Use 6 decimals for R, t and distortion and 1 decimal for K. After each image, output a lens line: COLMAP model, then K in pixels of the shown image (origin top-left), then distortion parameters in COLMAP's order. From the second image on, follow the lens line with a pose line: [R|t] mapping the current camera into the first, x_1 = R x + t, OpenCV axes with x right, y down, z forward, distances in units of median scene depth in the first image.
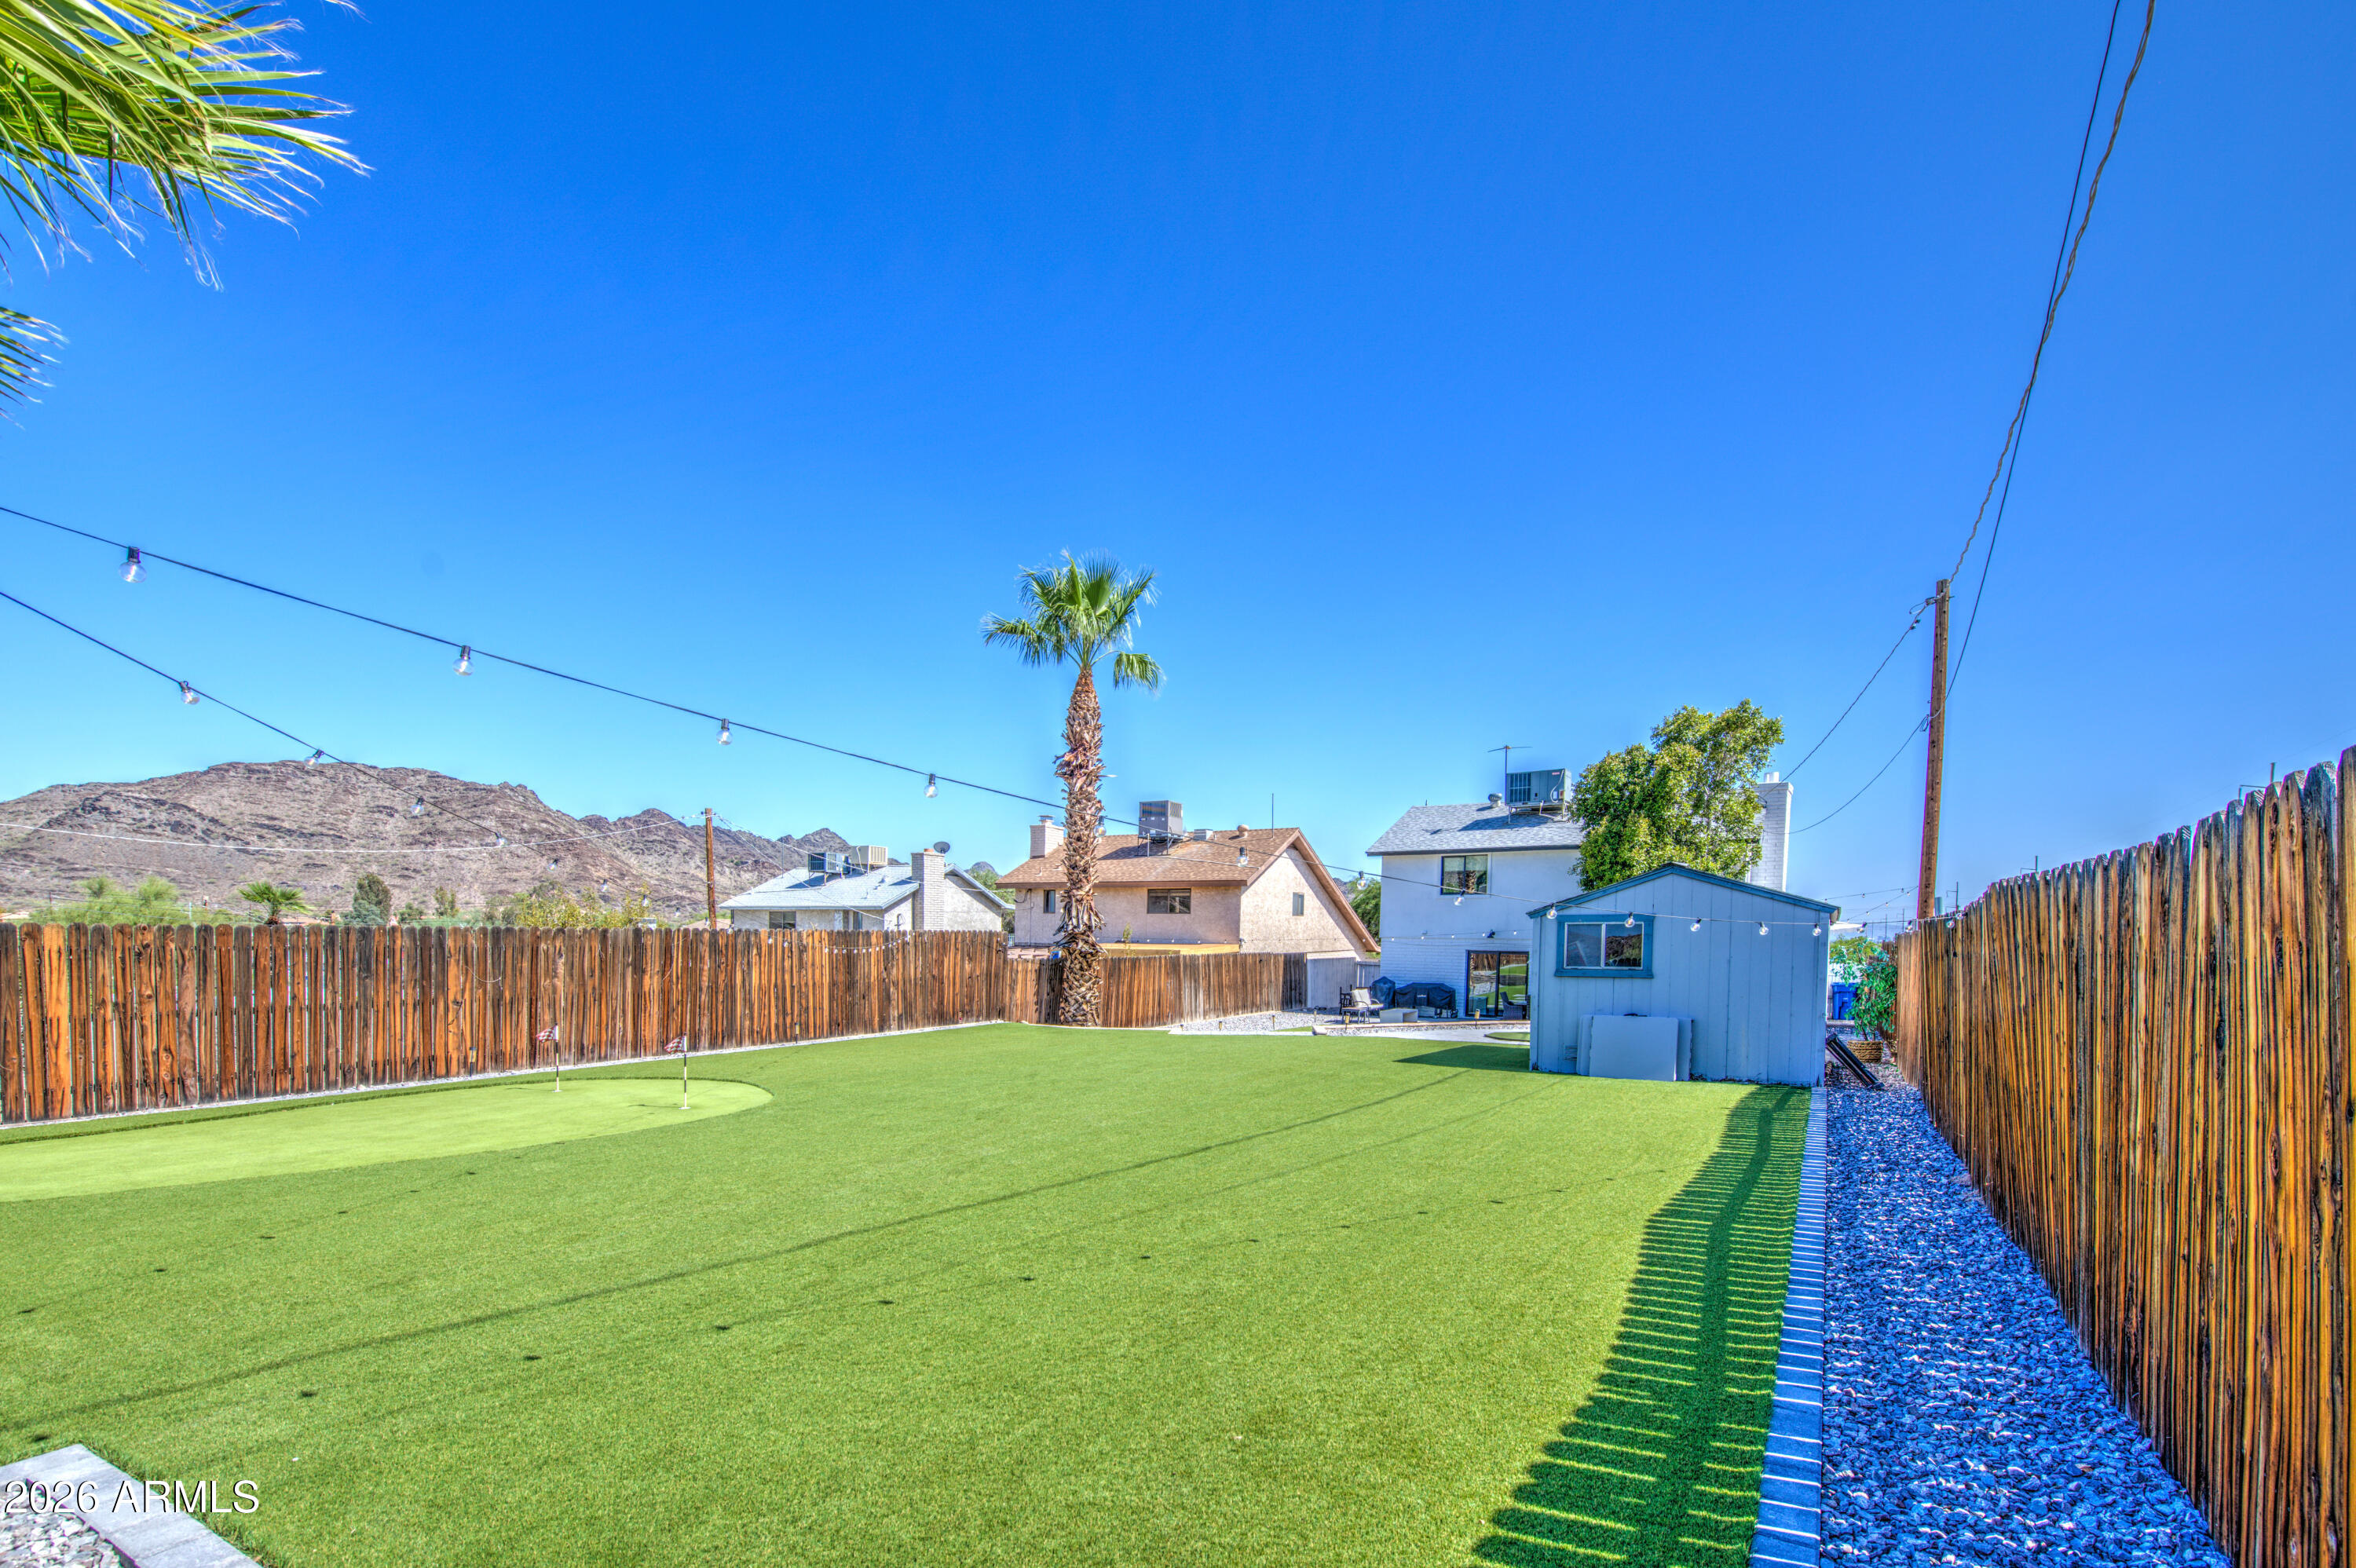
lens RADIAL K [[963.2, 0, 1184.0], [0, 963.2, 976.5], [0, 0, 1]] dist [0.000254, -0.000098]
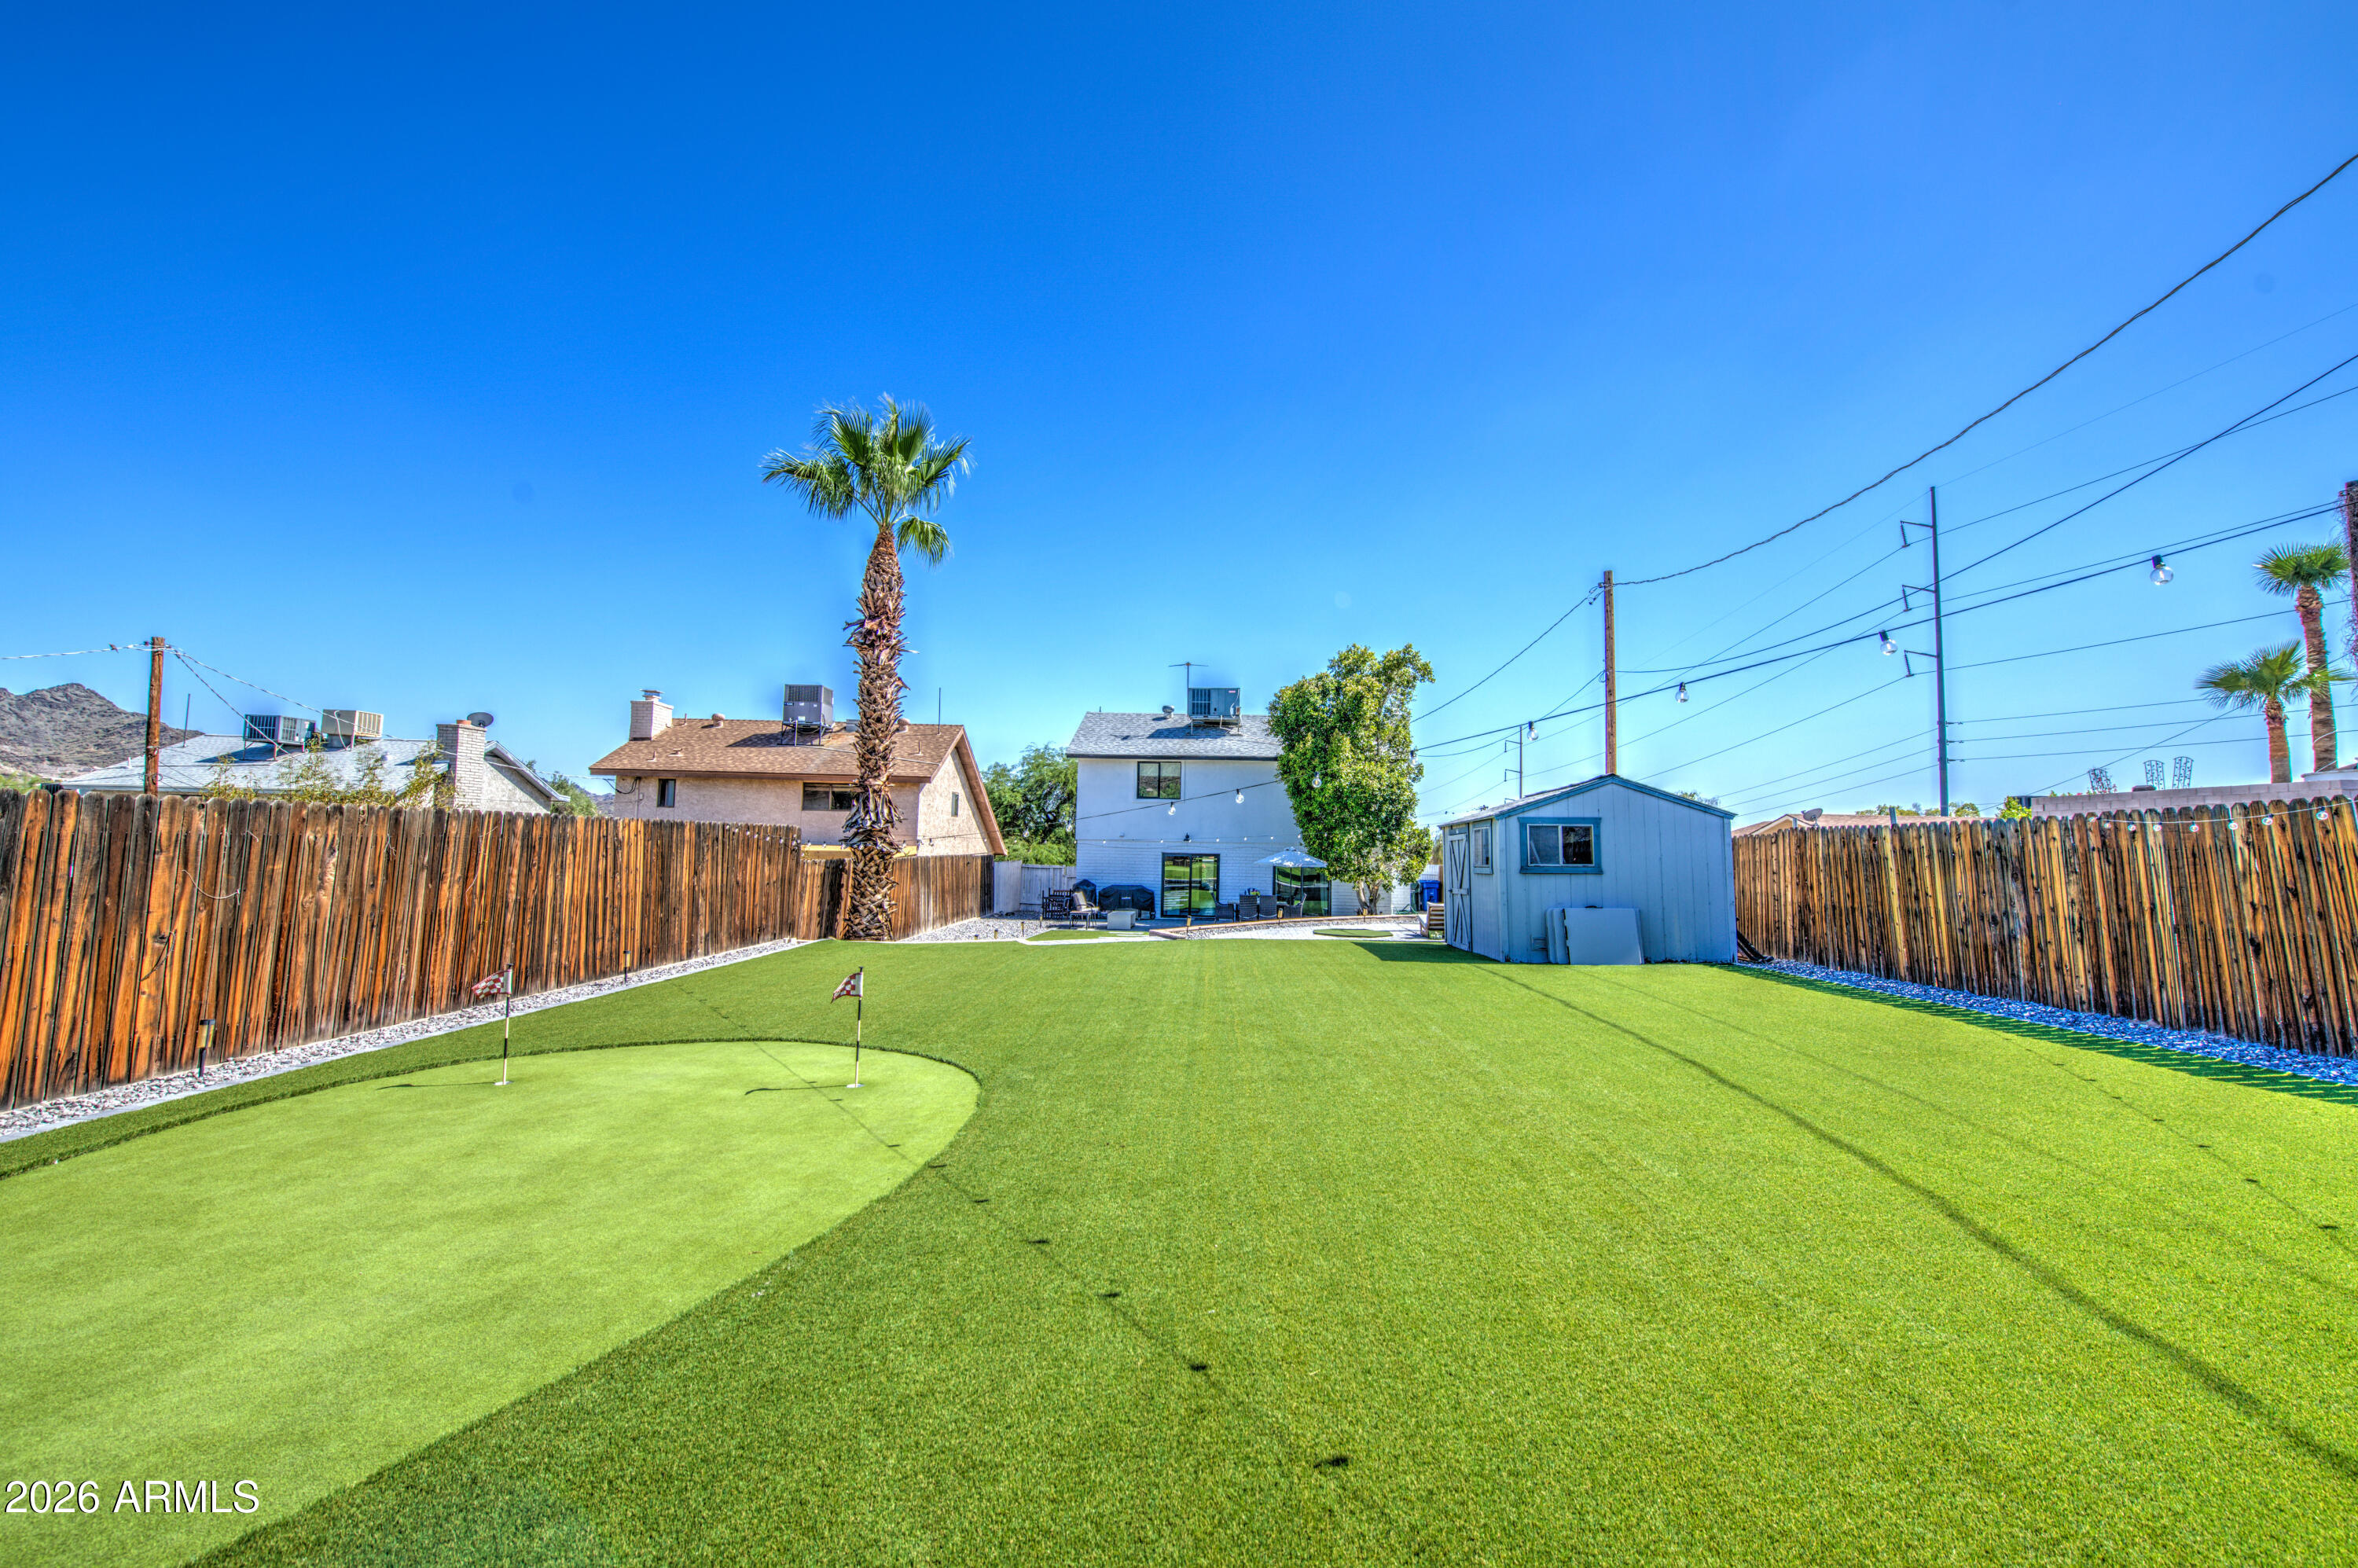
lens RADIAL K [[954.8, 0, 1190.0], [0, 954.8, 780.6], [0, 0, 1]] dist [0.000382, -0.000580]
pose [[0.876858, 0.038766, 0.479183, -0.220057], [0.011729, 0.994722, -0.101936, 0.000472], [-0.480606, 0.095004, 0.871775, 0.108464]]
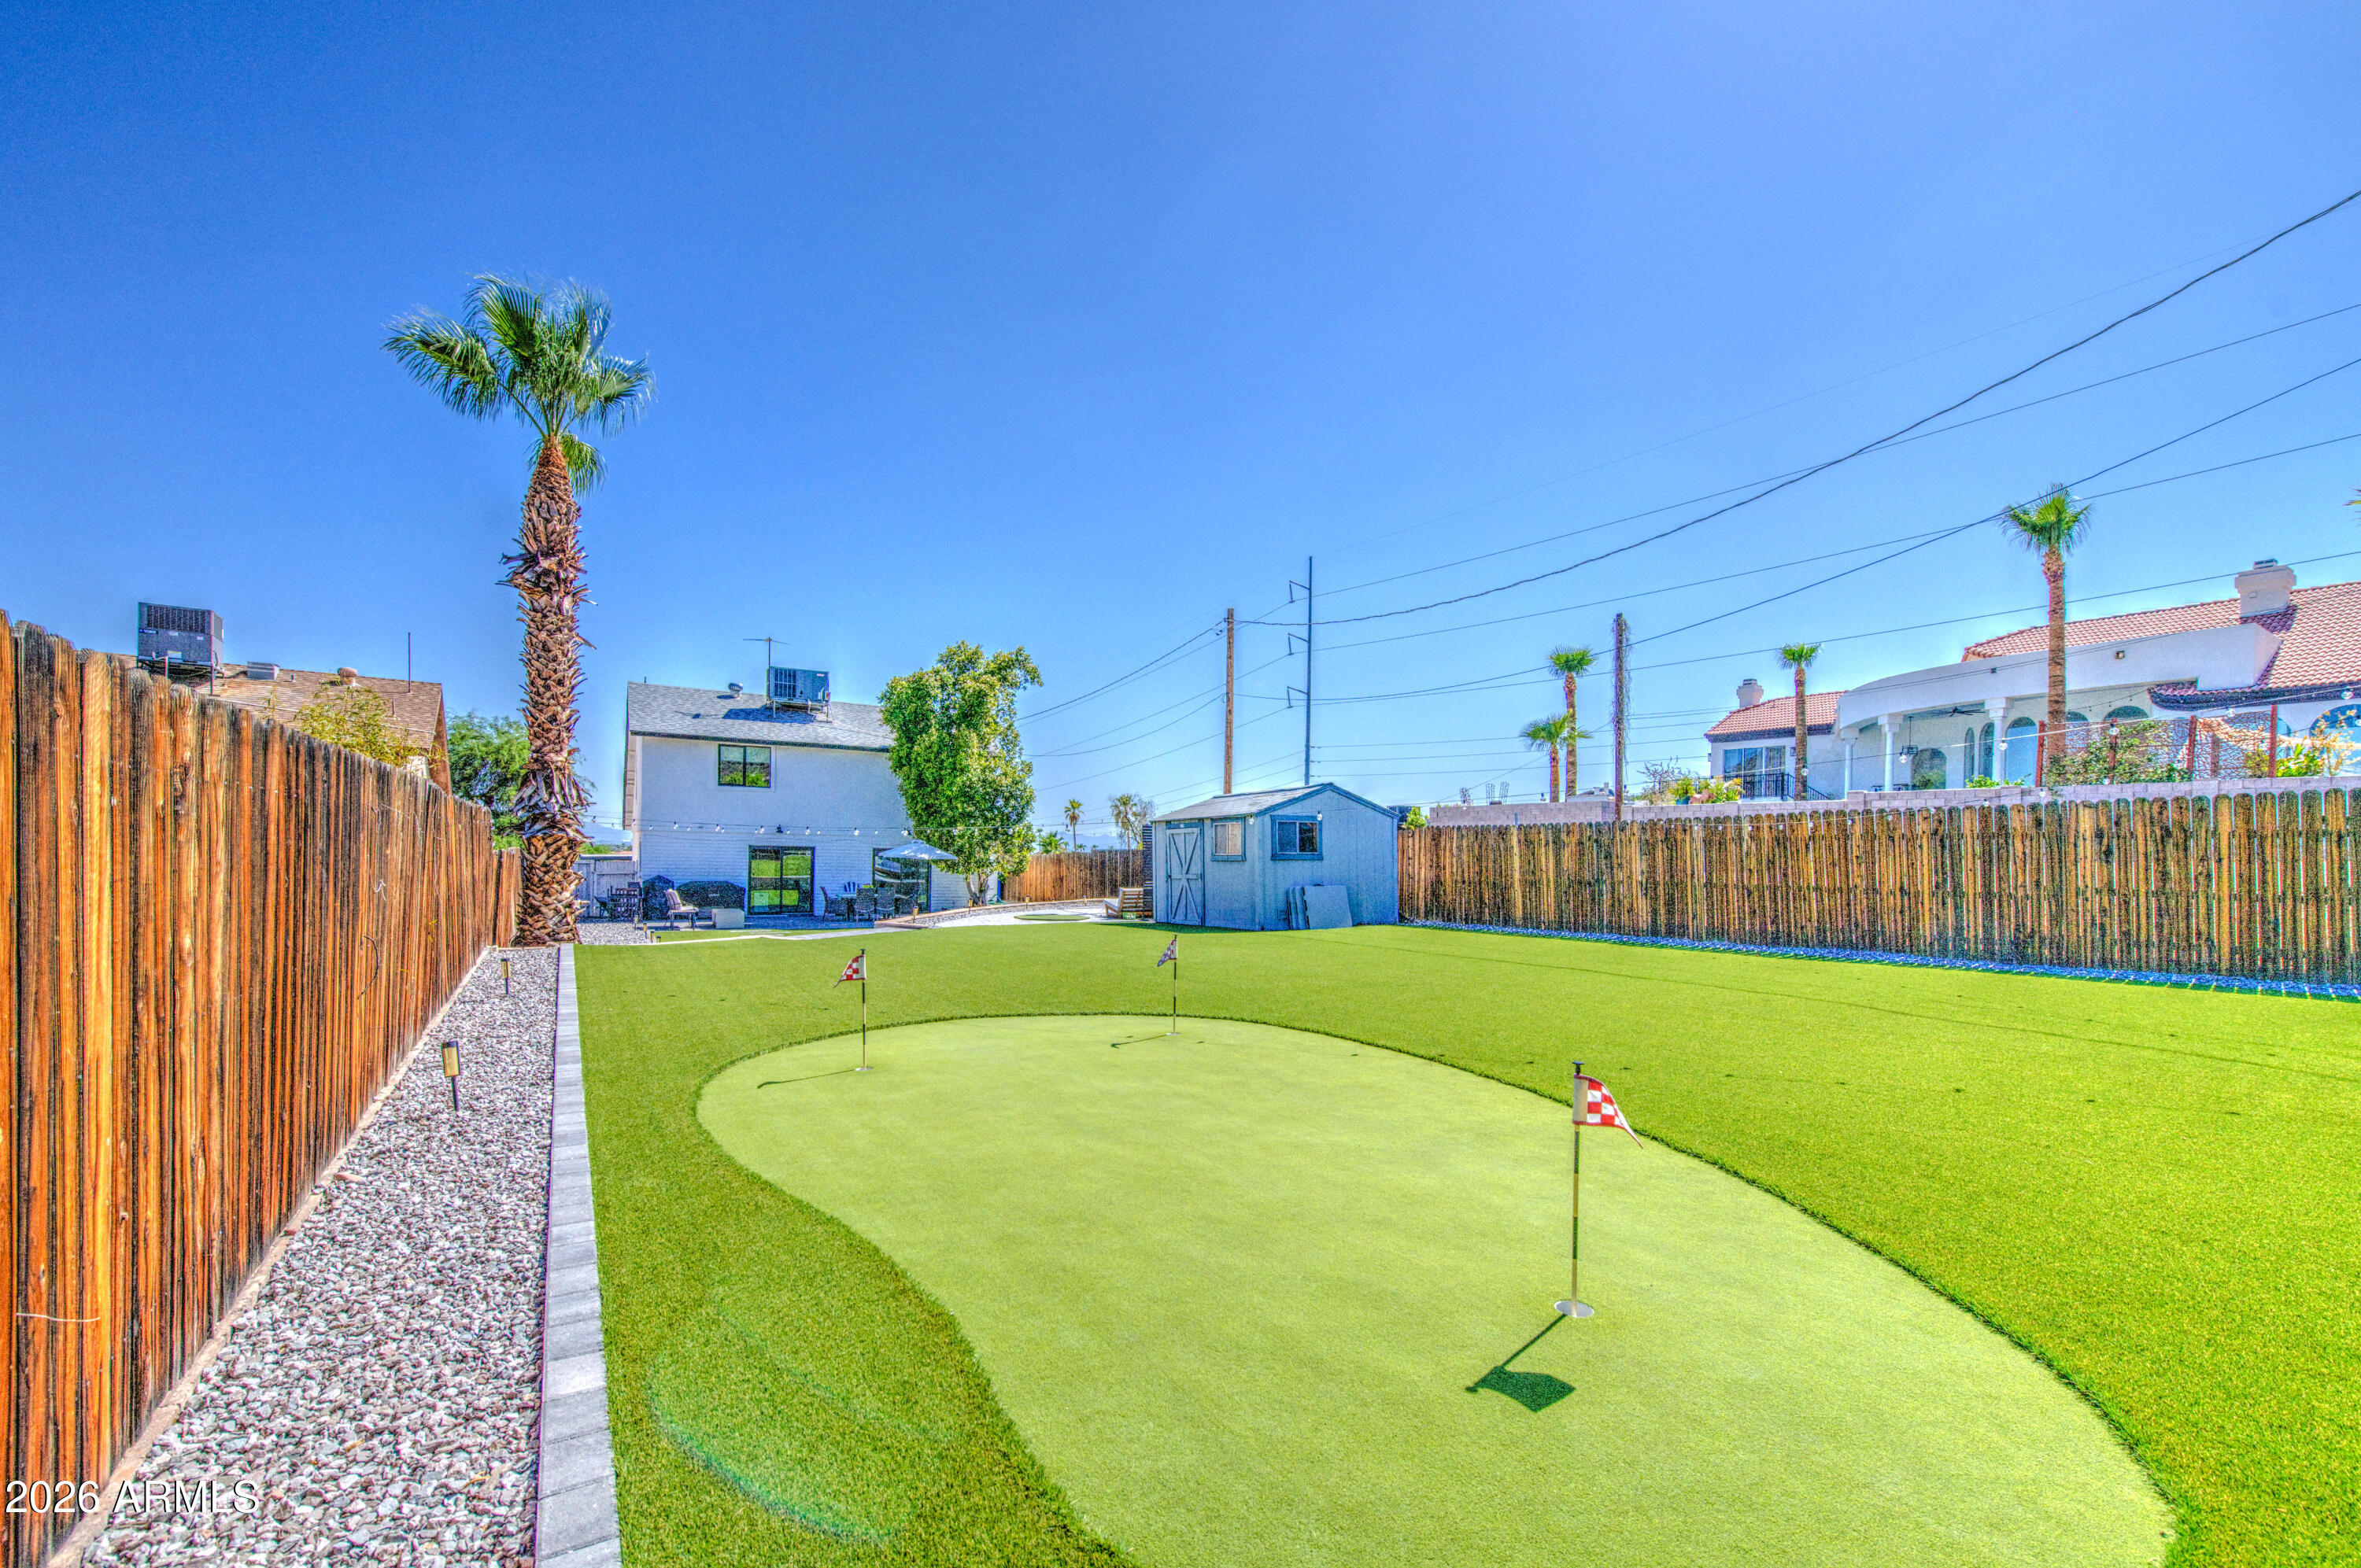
lens RADIAL K [[953.6, 0, 1179.0], [0, 953.6, 850.4], [0, 0, 1]] dist [0.000111, -0.000074]
pose [[0.488711, 0.000210, 0.872446, -0.404051], [0.024170, 0.999613, -0.013780, 0.000866], [-0.872111, 0.027821, 0.488516, 0.216694]]
